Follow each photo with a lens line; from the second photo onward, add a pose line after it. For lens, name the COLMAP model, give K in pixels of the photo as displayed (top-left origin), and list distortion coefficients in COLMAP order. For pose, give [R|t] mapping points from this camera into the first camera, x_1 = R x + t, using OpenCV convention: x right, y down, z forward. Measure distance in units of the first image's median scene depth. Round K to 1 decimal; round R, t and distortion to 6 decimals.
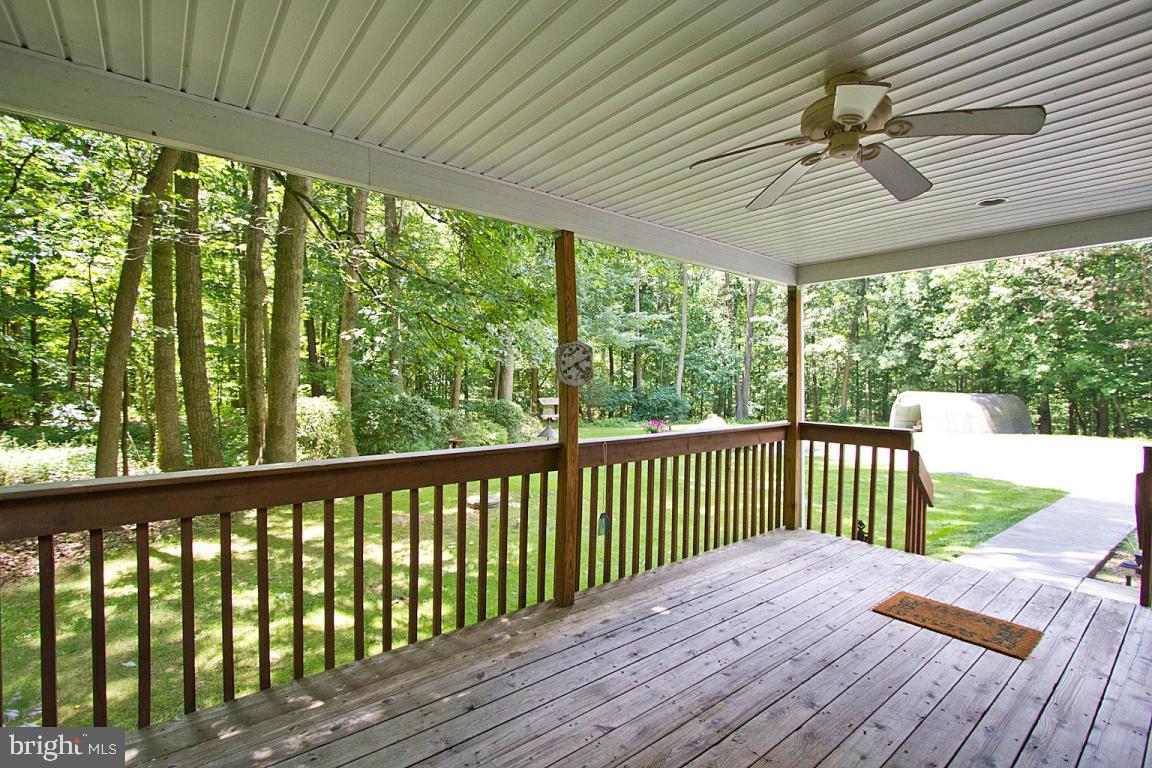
lens RADIAL K [[532.3, 0, 576.0], [0, 532.3, 384.0], [0, 0, 1]] dist [-0.014076, -0.000597]
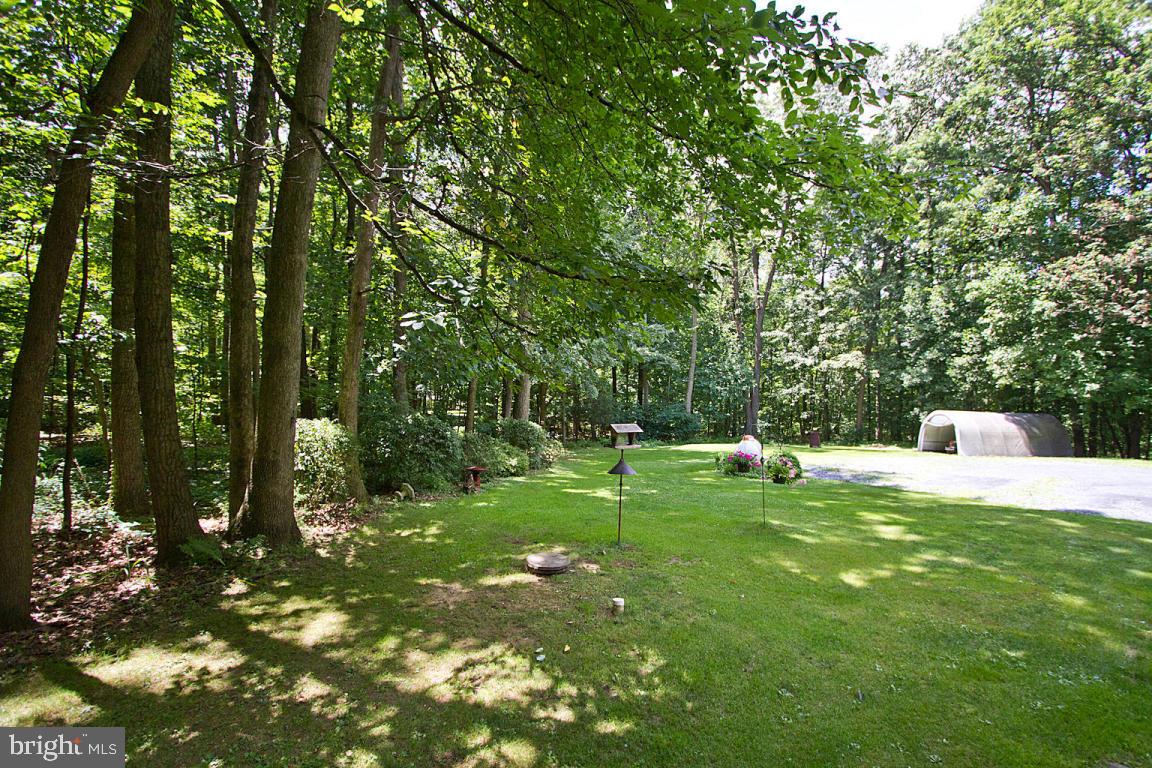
lens RADIAL K [[532.3, 0, 576.0], [0, 532.3, 384.0], [0, 0, 1]] dist [-0.014076, -0.000597]
pose [[0.999719, 0.005845, 0.022956, -0.047145], [-0.005191, 0.999582, -0.028440, -0.003263], [-0.023113, 0.028312, 0.999332, 0.075821]]
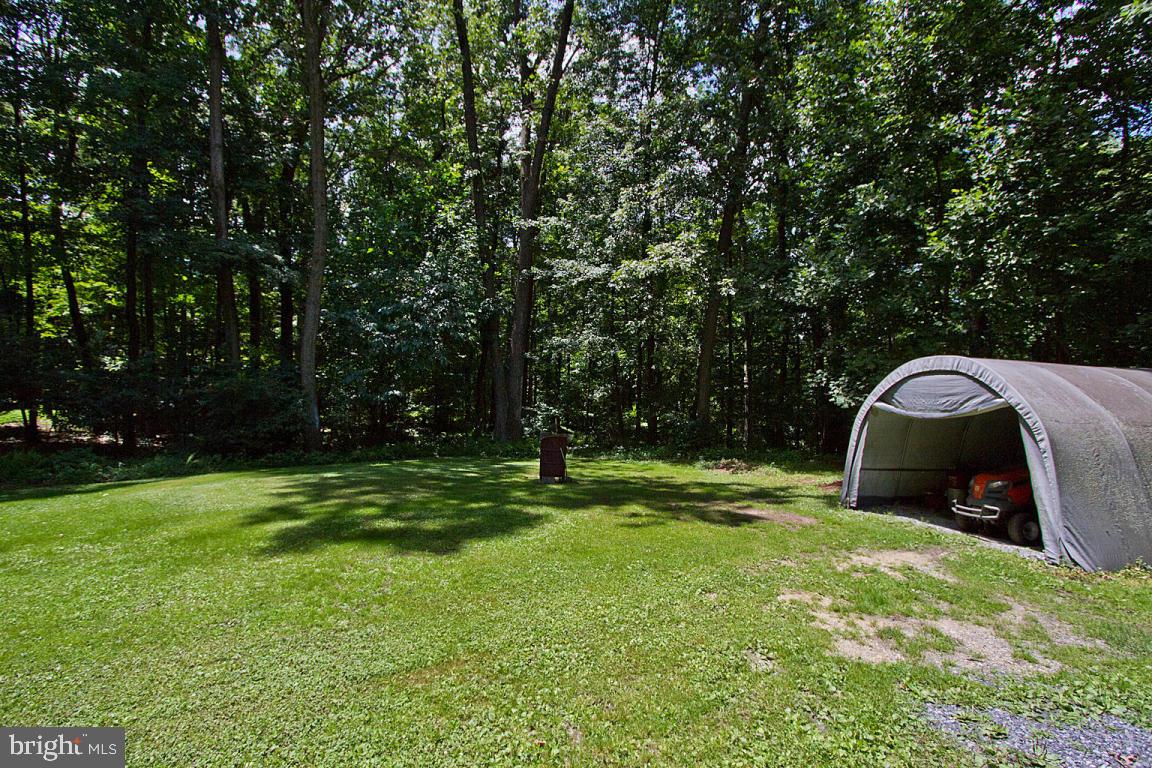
lens RADIAL K [[532.3, 0, 576.0], [0, 532.3, 384.0], [0, 0, 1]] dist [-0.014076, -0.000597]
pose [[0.976571, 0.012721, 0.214819, 0.461219], [-0.011504, 0.999910, -0.006915, 0.033327], [-0.214888, 0.004282, 0.976629, 0.881108]]
